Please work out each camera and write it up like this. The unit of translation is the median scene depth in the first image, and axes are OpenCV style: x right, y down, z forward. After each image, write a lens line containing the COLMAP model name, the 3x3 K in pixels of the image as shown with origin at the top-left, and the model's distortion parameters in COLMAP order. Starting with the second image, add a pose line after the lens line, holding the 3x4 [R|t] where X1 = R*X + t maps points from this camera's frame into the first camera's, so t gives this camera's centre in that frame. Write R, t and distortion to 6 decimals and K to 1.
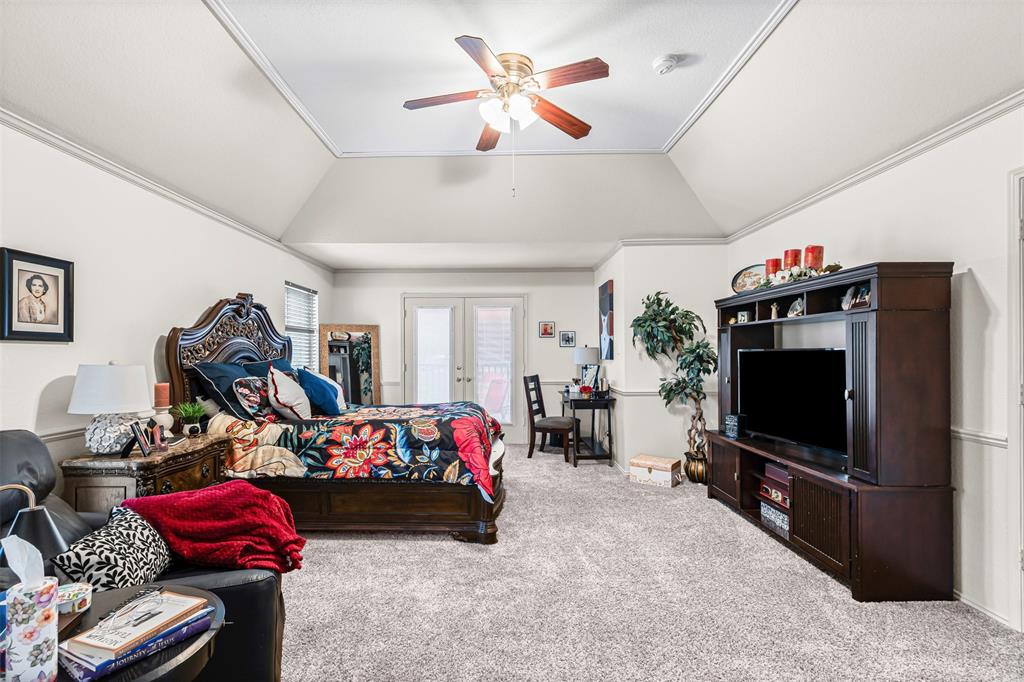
lens RADIAL K [[481.2, 0, 512.1], [0, 481.2, 346.0], [0, 0, 1]] dist [-0.005779, 0.001552]
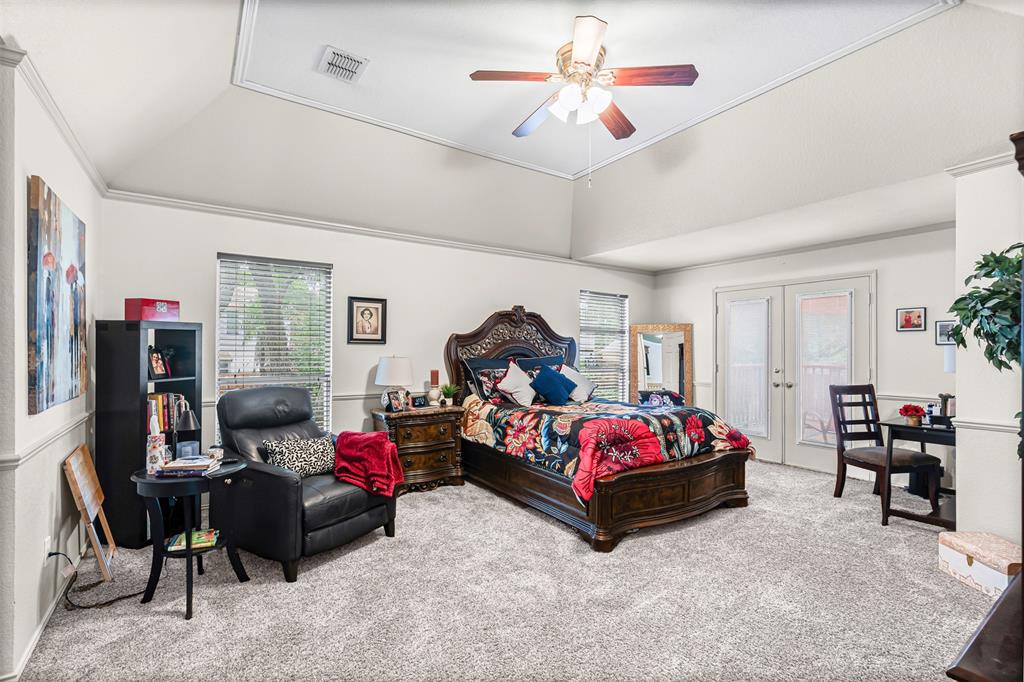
lens RADIAL K [[481.2, 0, 512.1], [0, 481.2, 342.1], [0, 0, 1]] dist [-0.005779, 0.001552]
pose [[0.552136, -0.009959, -0.833695, 0.659118], [0.004271, 0.999949, -0.009116, 0.002237], [0.833743, 0.001473, 0.552151, 0.325664]]
